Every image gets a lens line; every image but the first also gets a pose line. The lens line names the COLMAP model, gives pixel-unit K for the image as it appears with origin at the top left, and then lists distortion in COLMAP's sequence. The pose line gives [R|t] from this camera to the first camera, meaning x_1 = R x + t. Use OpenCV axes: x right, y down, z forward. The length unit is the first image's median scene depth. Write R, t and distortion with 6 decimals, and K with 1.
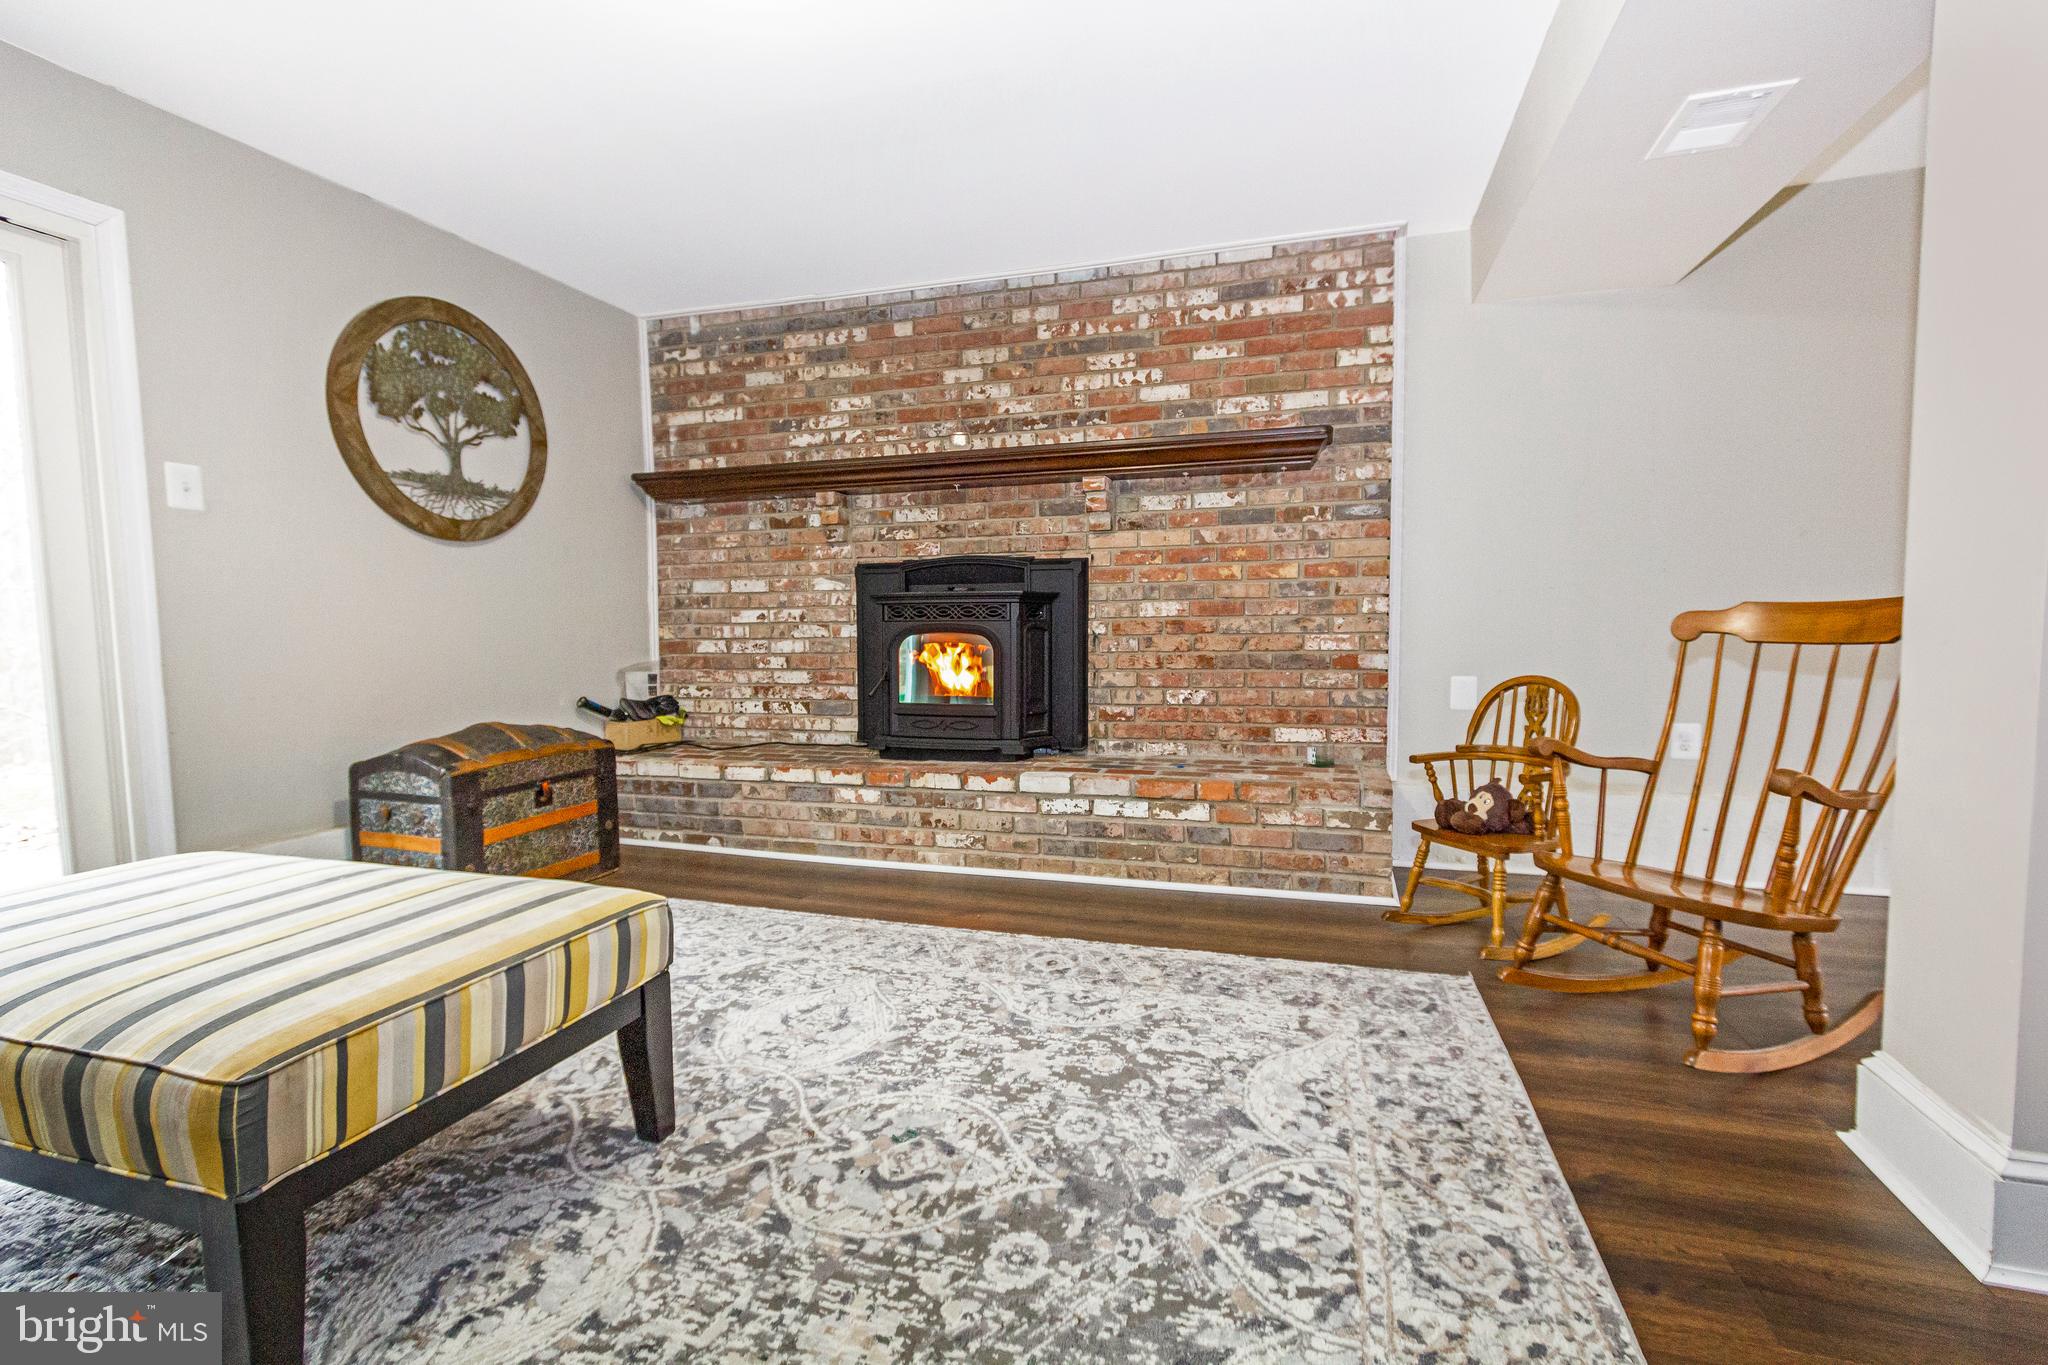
lens RADIAL K [[930.0, 0, 1019.0], [0, 930.0, 682.5], [0, 0, 1]] dist [0.004507, 0.000723]
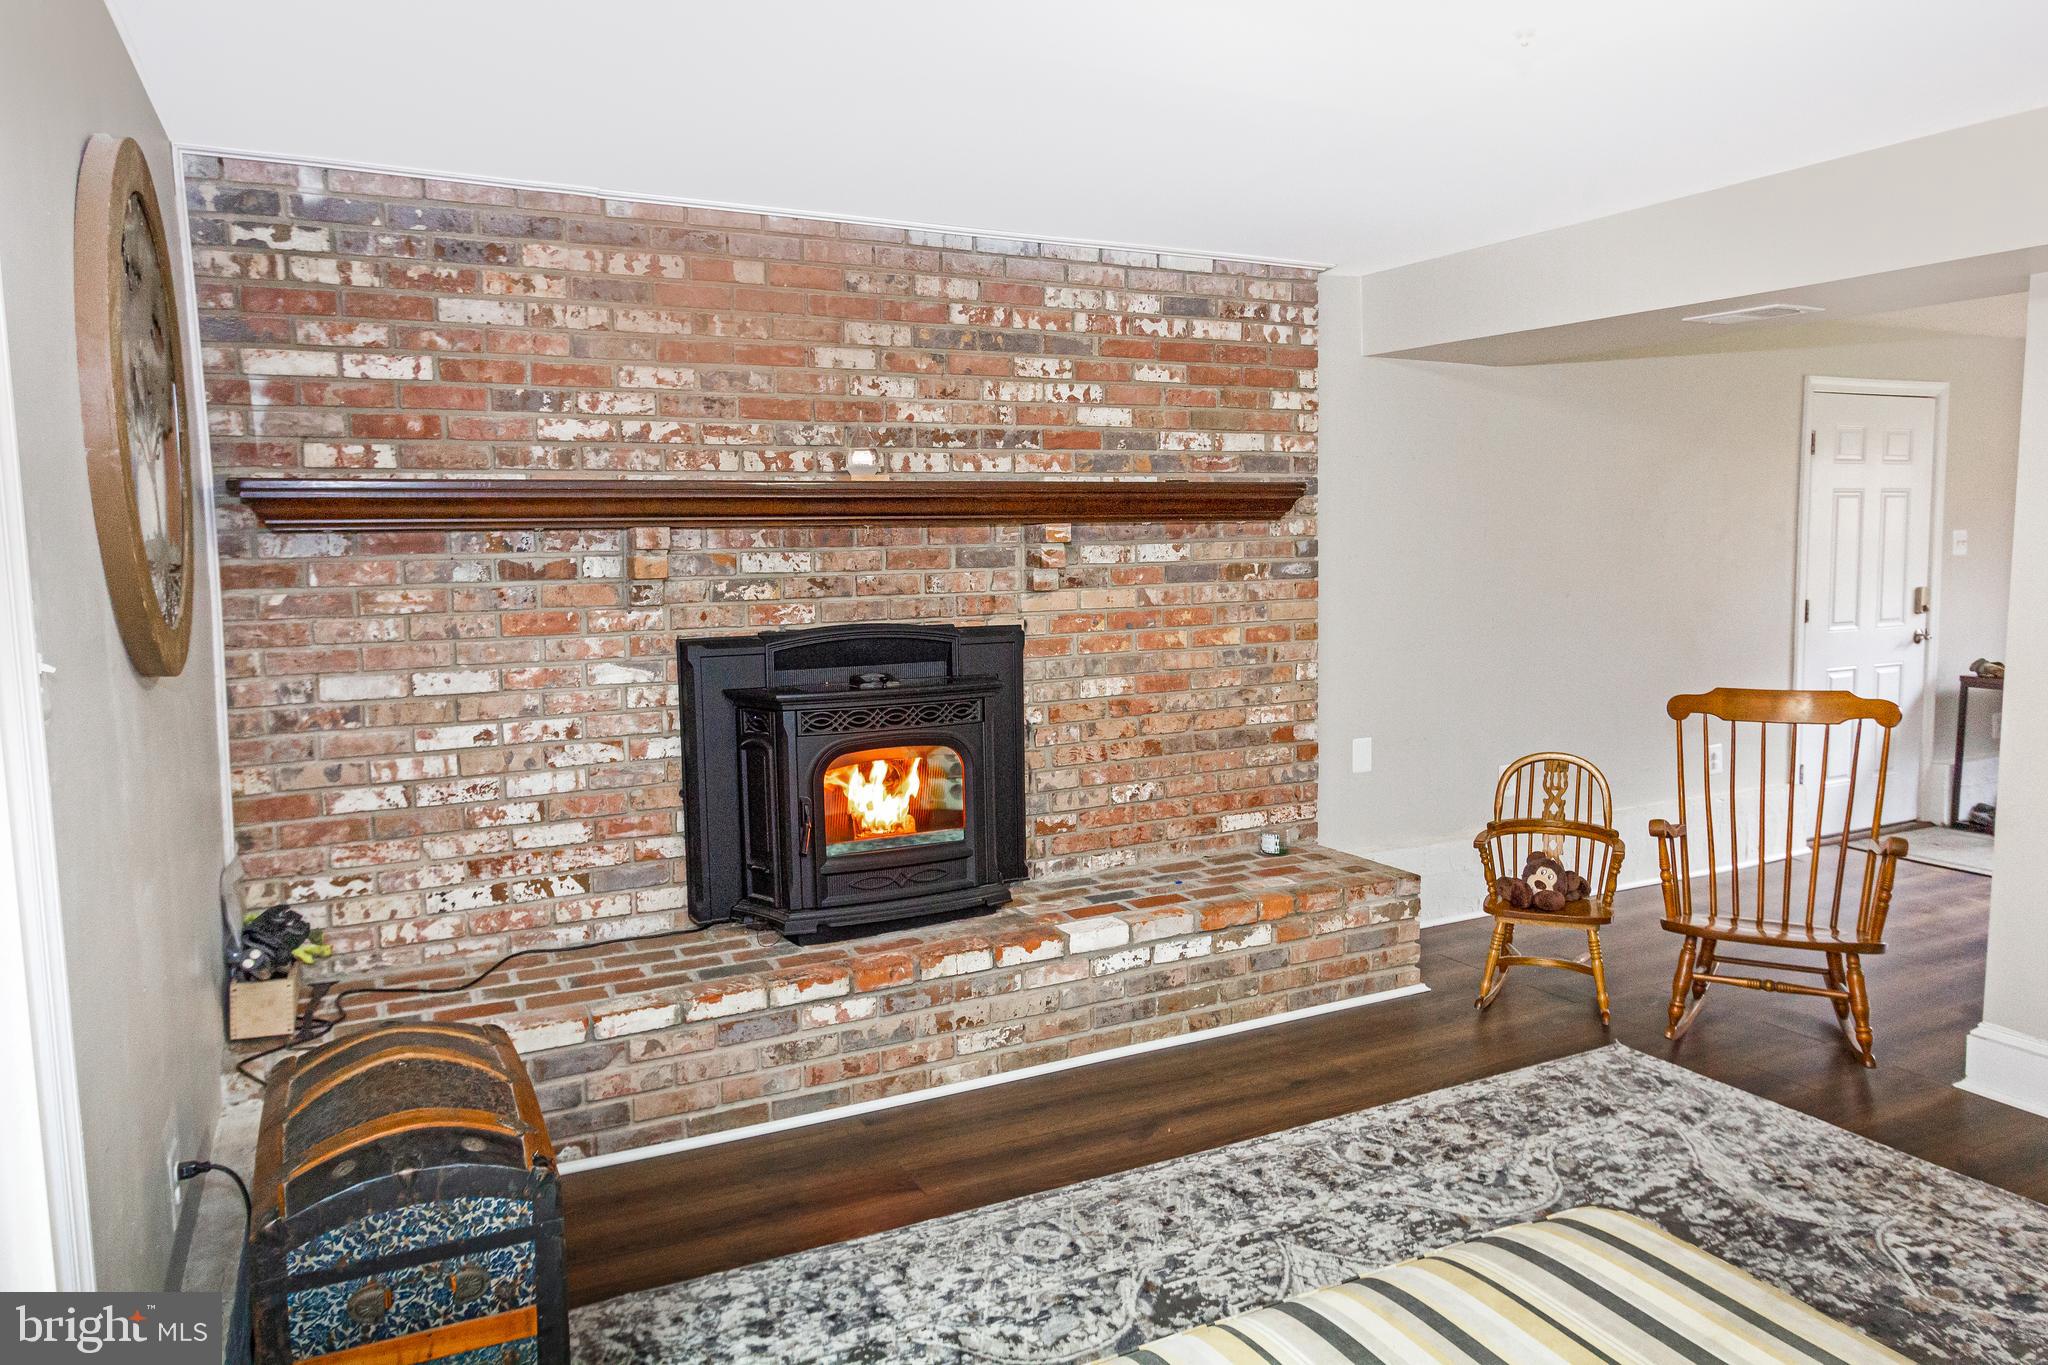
lens RADIAL K [[1339.9, 0, 1032.7], [0, 1339.9, 681.1], [0, 0, 1]] dist [0.004986, -0.008339]
pose [[0.715421, -0.074153, 0.694747, -0.712727], [0.054306, 0.997246, 0.050517, -0.150565], [-0.696580, 0.001588, 0.717478, 0.228351]]
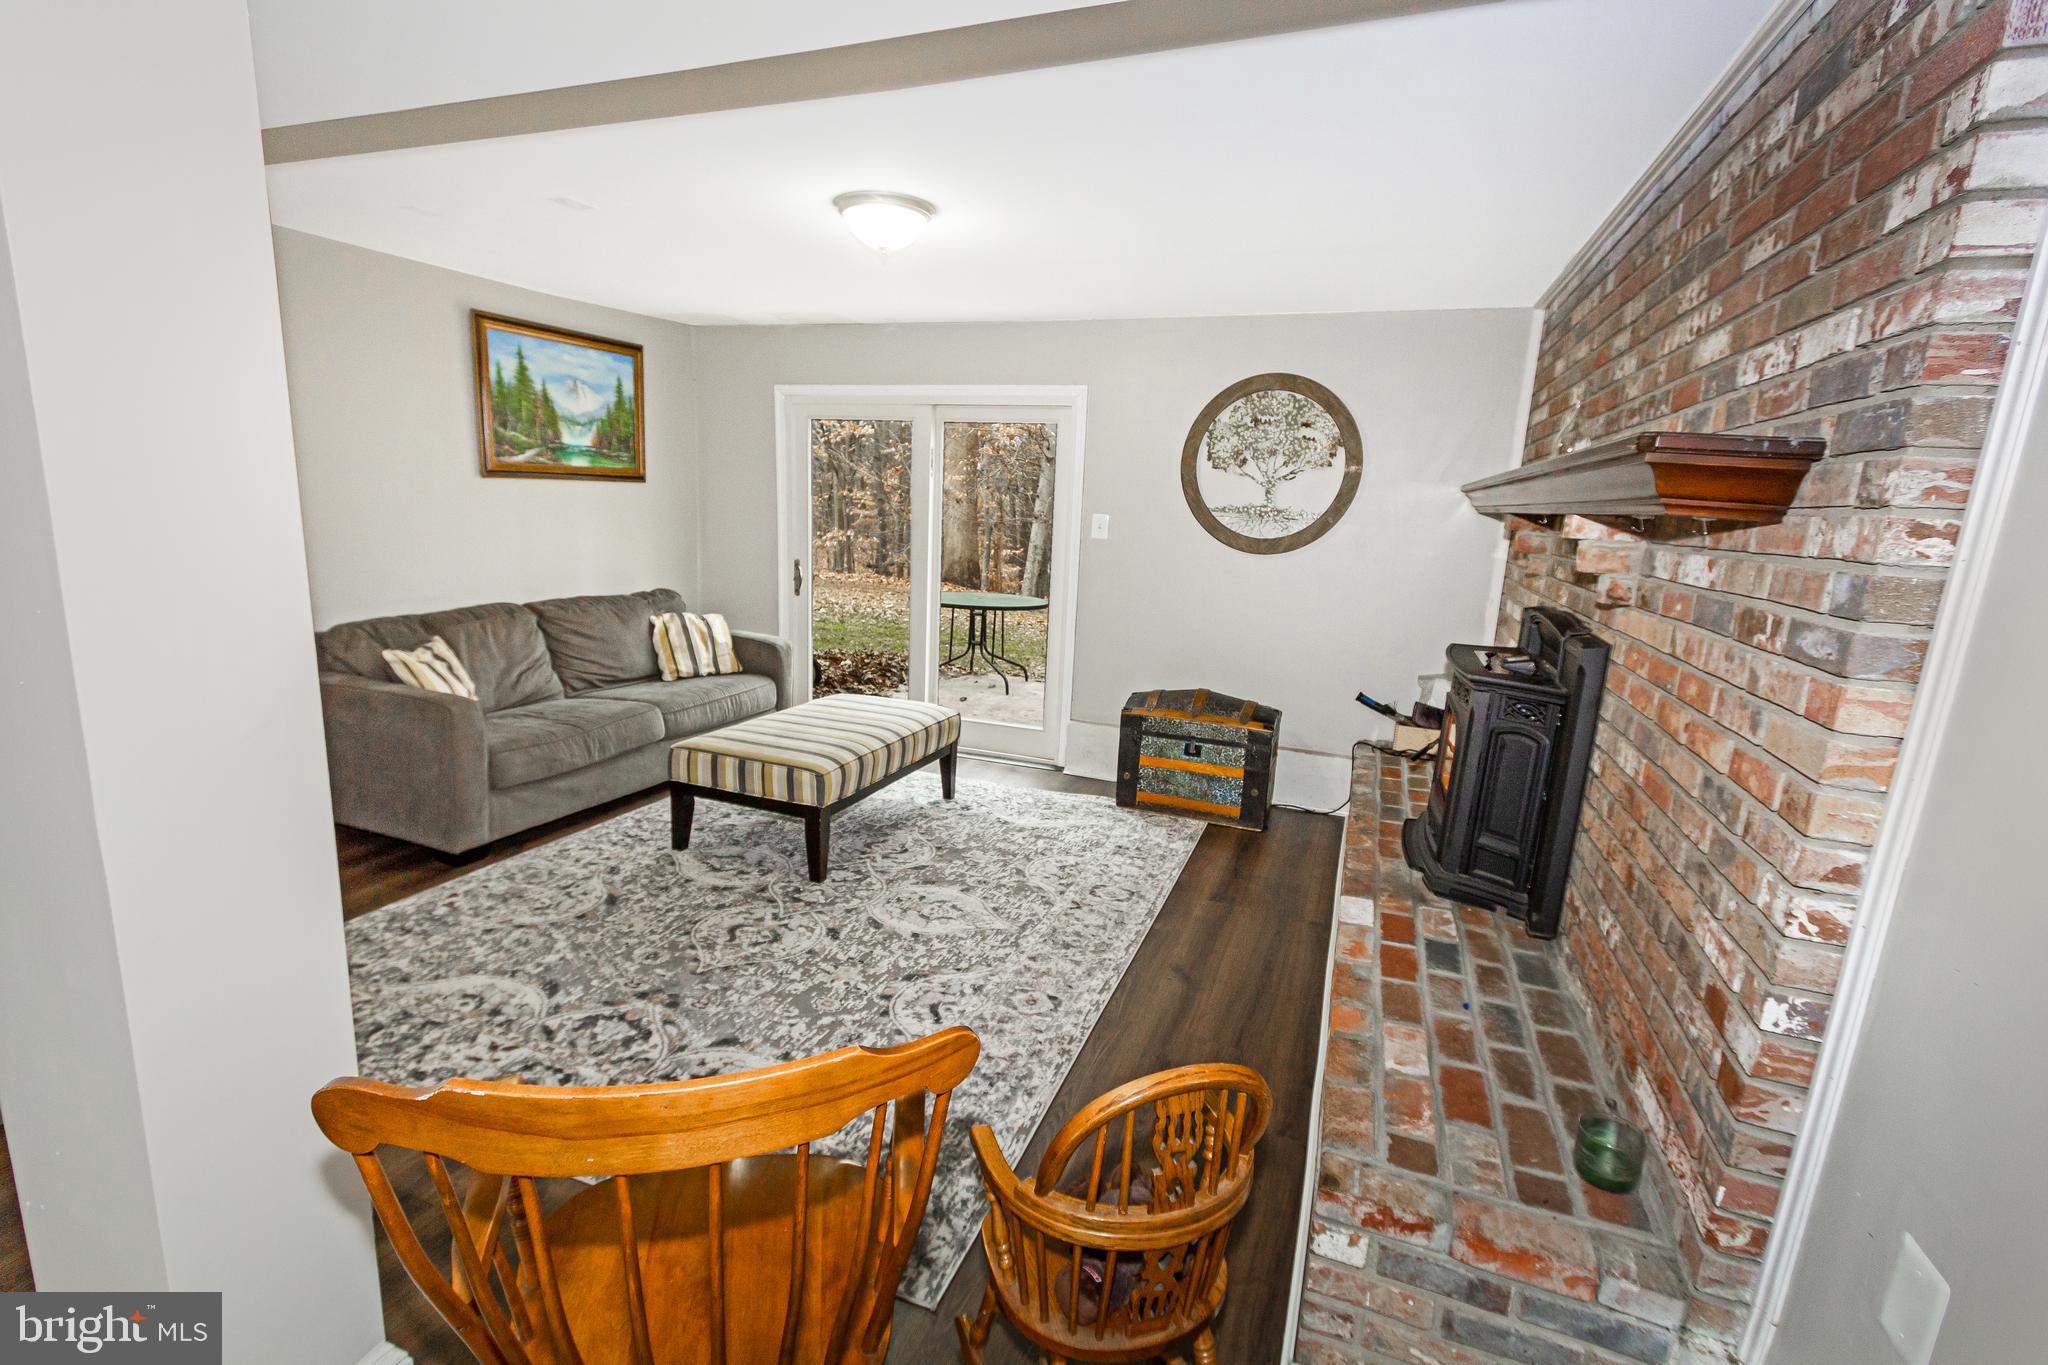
lens RADIAL K [[930.0, 0, 1025.6], [0, 930.0, 687.2], [0, 0, 1]] dist [0.004507, 0.000723]
pose [[-0.049913, 0.212442, -0.975898, 0.716737], [-0.113839, 0.969538, 0.216880, -0.206236], [0.992245, 0.121920, -0.024208, 0.680605]]
